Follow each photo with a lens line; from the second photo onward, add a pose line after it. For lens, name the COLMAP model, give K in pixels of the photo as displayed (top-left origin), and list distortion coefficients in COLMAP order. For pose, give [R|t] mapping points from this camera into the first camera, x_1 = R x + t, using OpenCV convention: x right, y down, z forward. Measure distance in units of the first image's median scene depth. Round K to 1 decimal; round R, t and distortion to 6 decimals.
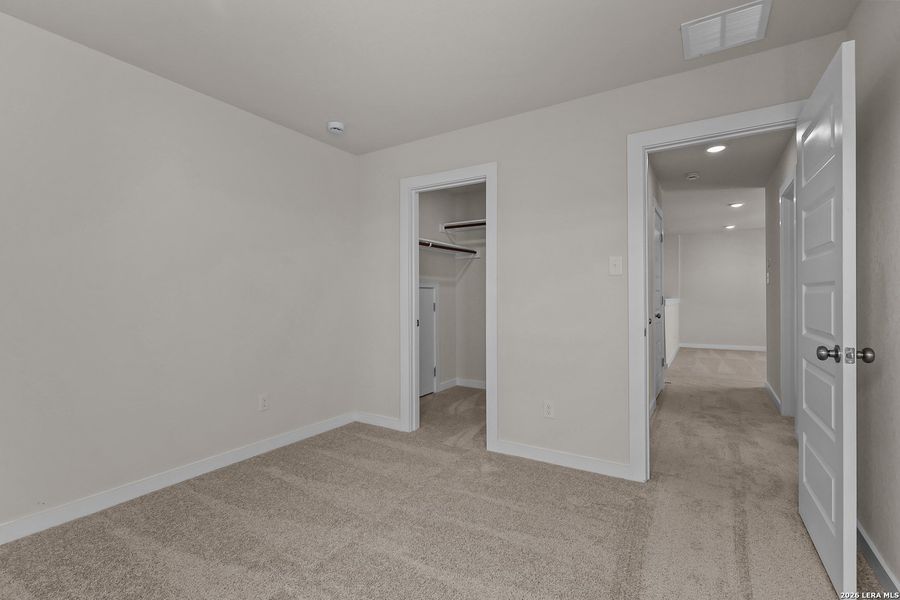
lens RADIAL K [[414.5, 0, 450.7], [0, 414.5, 297.7], [0, 0, 1]] dist [-0.003025, 0.000557]
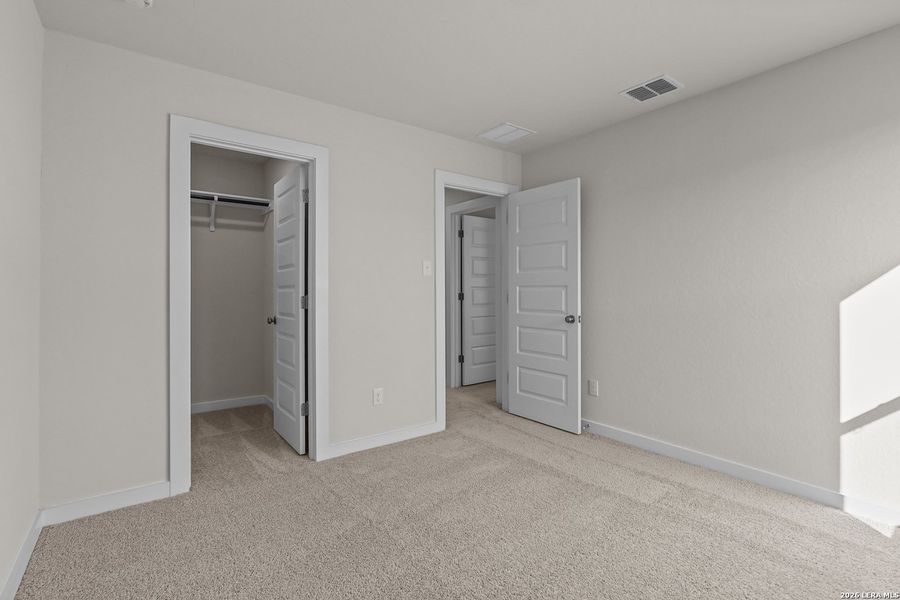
lens RADIAL K [[414.5, 0, 450.6], [0, 414.5, 299.9], [0, 0, 1]] dist [-0.003025, 0.000557]
pose [[0.370756, -0.009667, 0.928680, -0.769339], [0.007249, 0.999945, 0.007515, 0.009593], [-0.928702, 0.003946, 0.370806, 0.466822]]
